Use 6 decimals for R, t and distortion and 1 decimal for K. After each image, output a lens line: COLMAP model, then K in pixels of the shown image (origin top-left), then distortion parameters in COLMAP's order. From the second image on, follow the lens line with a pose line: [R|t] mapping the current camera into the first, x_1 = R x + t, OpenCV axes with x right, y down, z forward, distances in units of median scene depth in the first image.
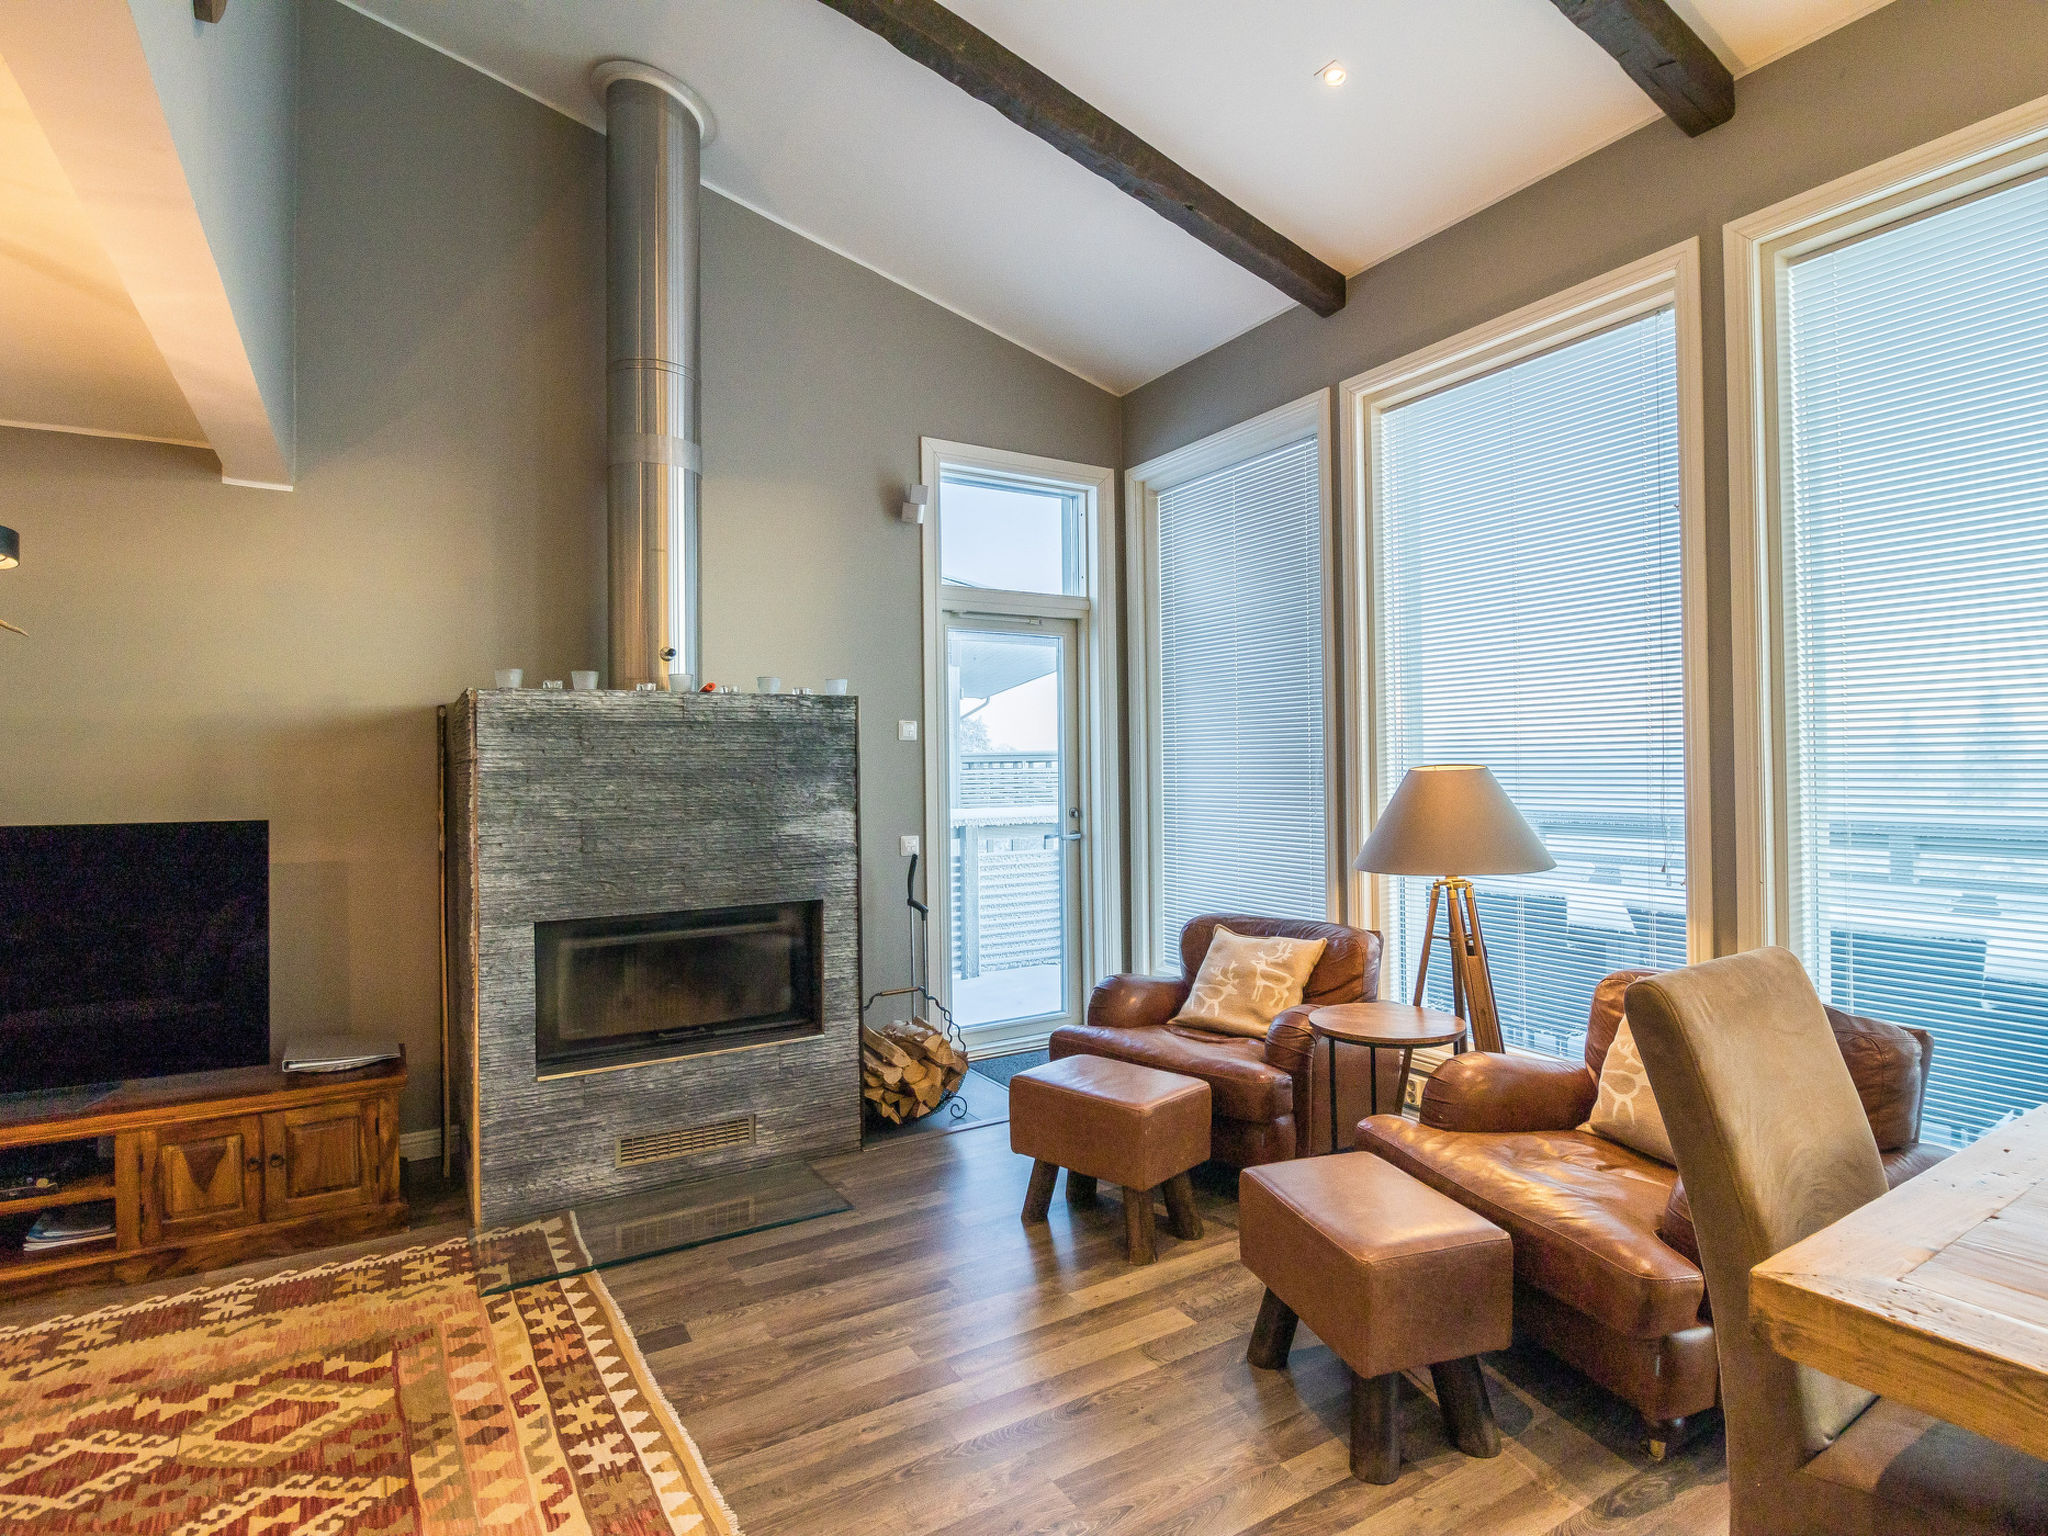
lens RADIAL K [[1070.5, 0, 1019.7], [0, 1070.5, 762.9], [0, 0, 1]] dist [-0.016465, -0.004571]
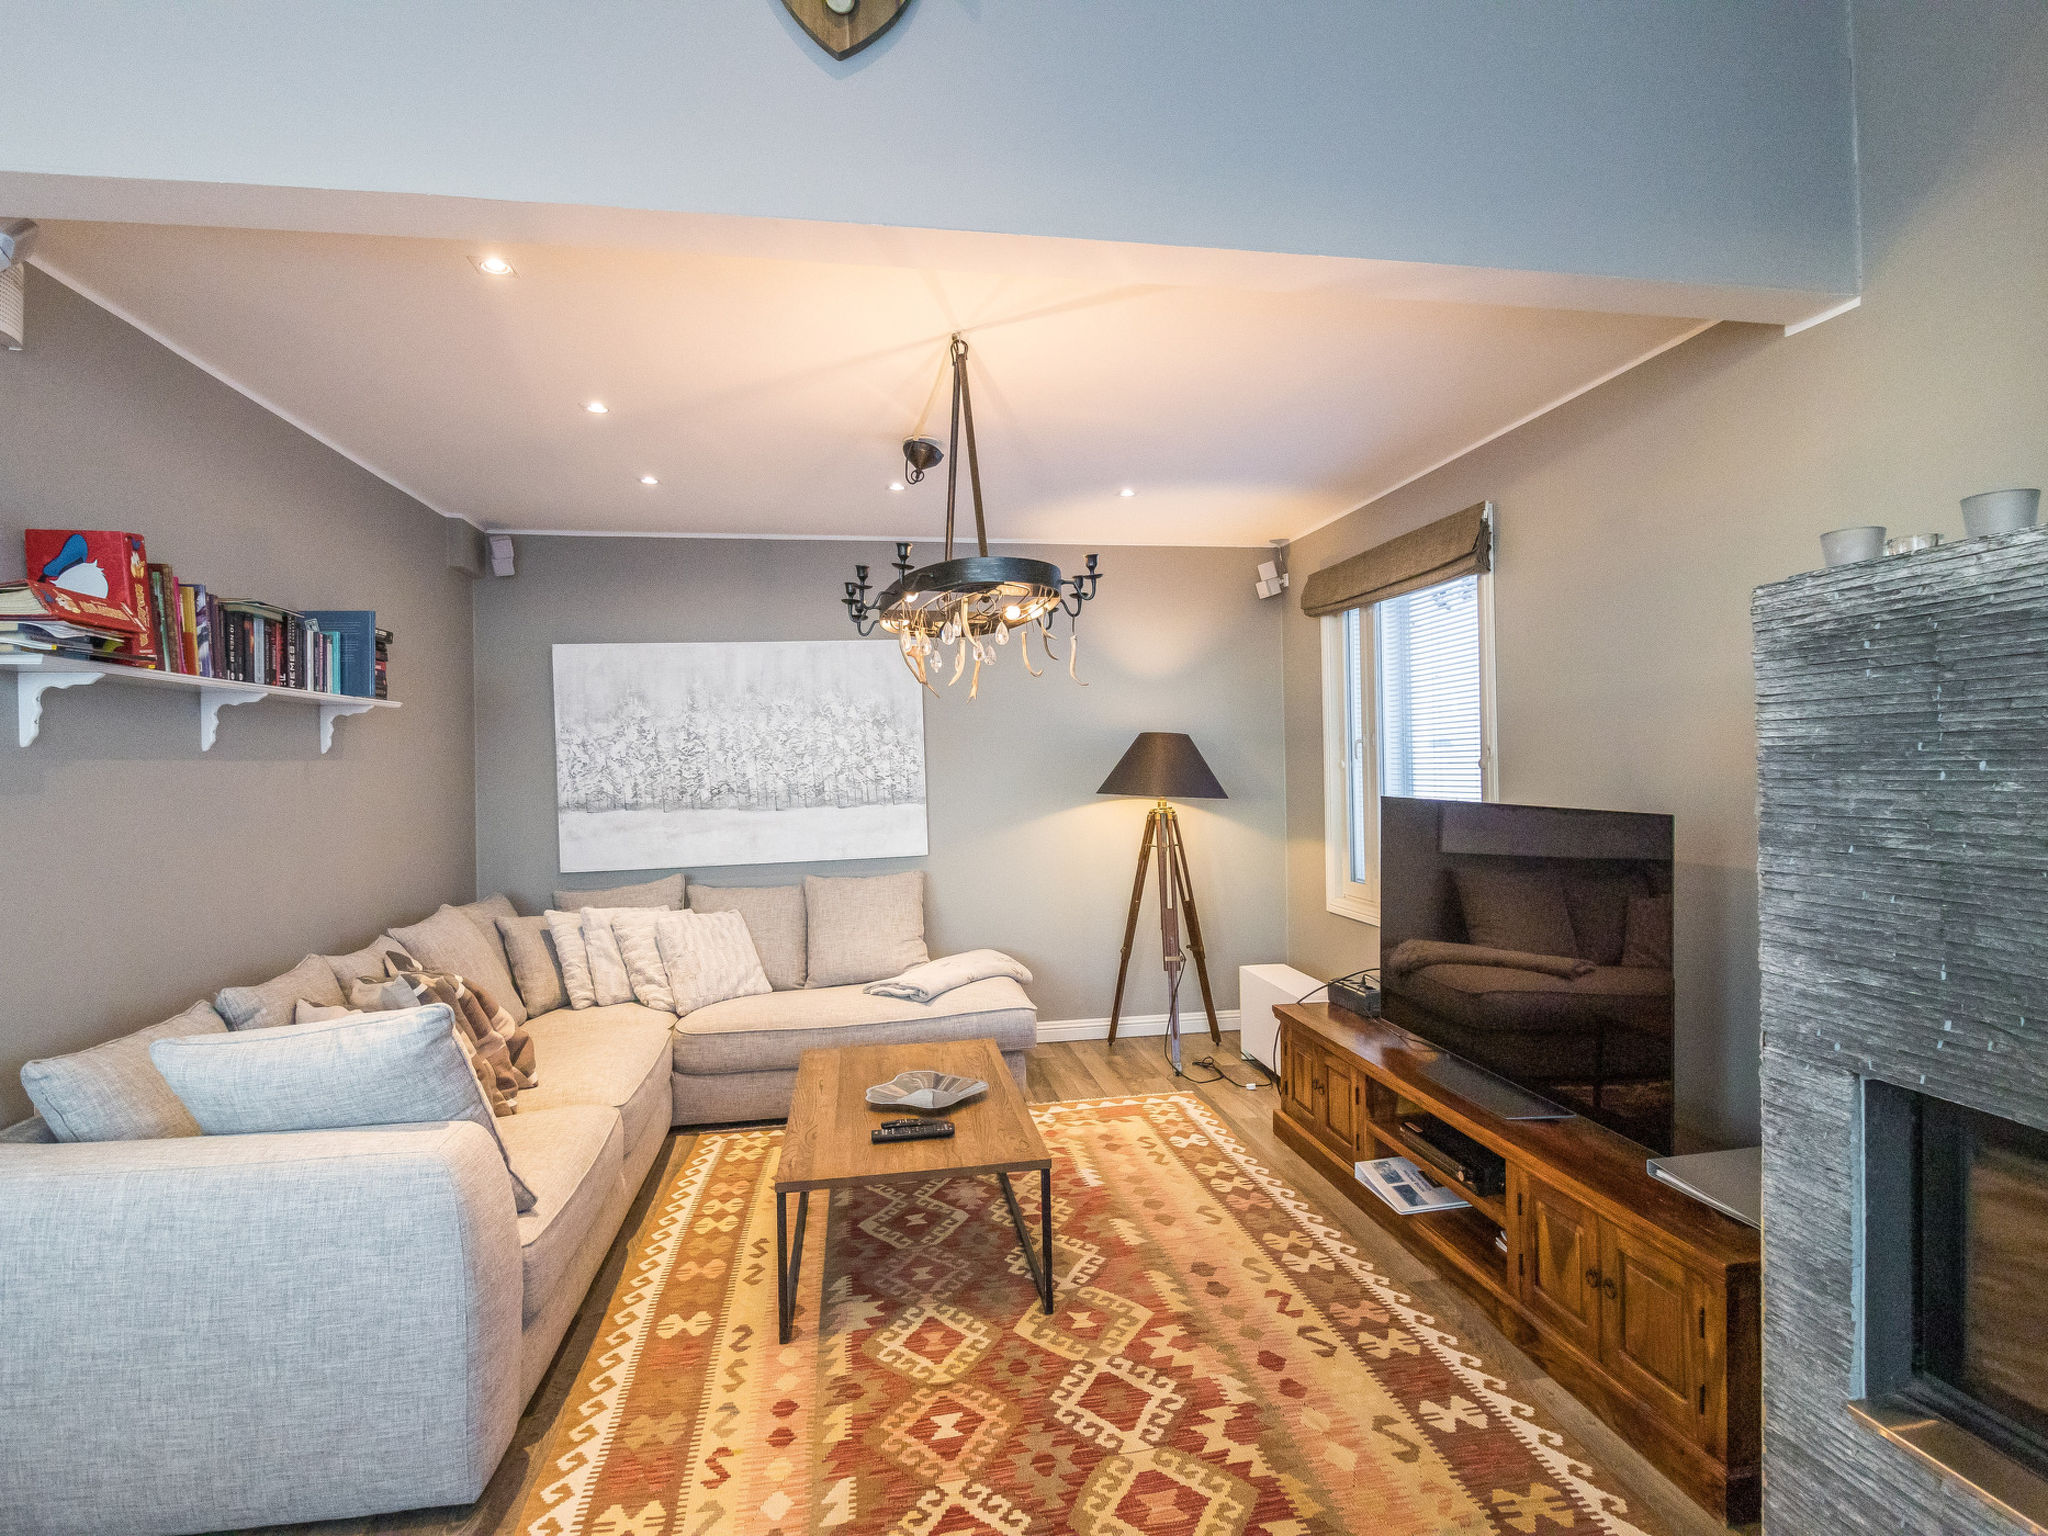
lens RADIAL K [[1070.5, 0, 1062.2], [0, 1070.5, 757.8], [0, 0, 1]] dist [-0.016465, -0.004571]
pose [[-0.341643, 0.011957, -0.939754, 0.089392], [0.025213, 0.999676, 0.003553, 0.002949], [0.939492, -0.022481, -0.341833, 0.834445]]
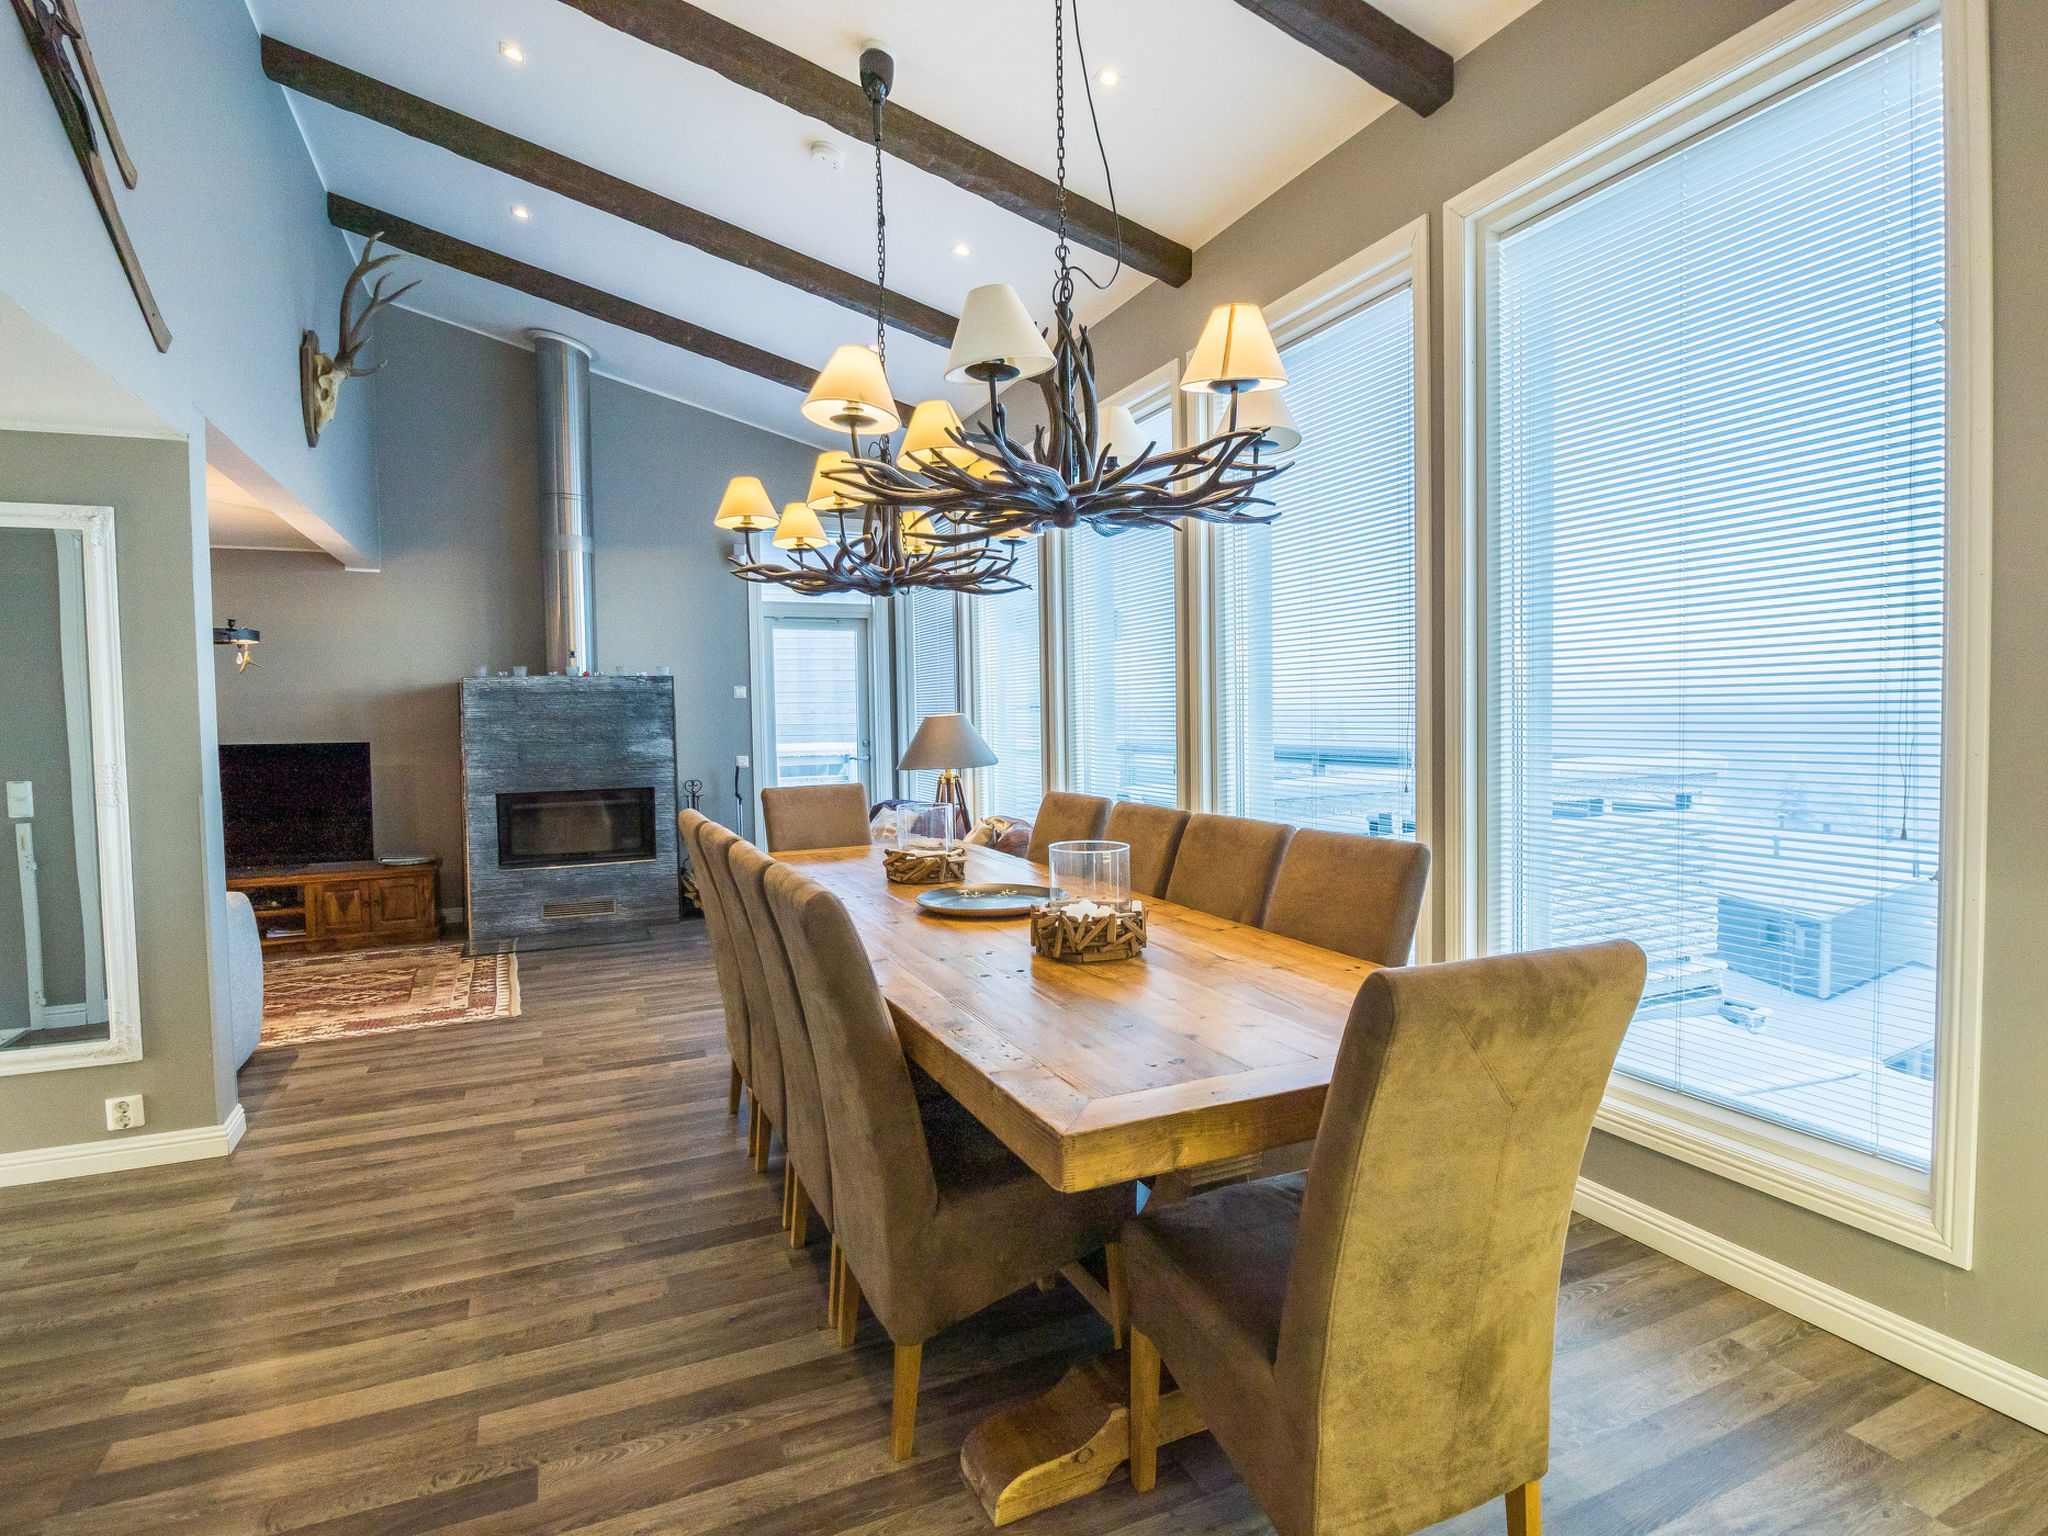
lens RADIAL K [[1070.5, 0, 1022.0], [0, 1070.5, 762.9], [0, 0, 1]] dist [-0.016465, -0.004571]
pose [[0.992999, 0.003103, -0.118084, 0.761794], [0.003126, 0.998614, 0.052533, -0.009765], [0.118084, -0.052535, 0.991613, -0.863735]]
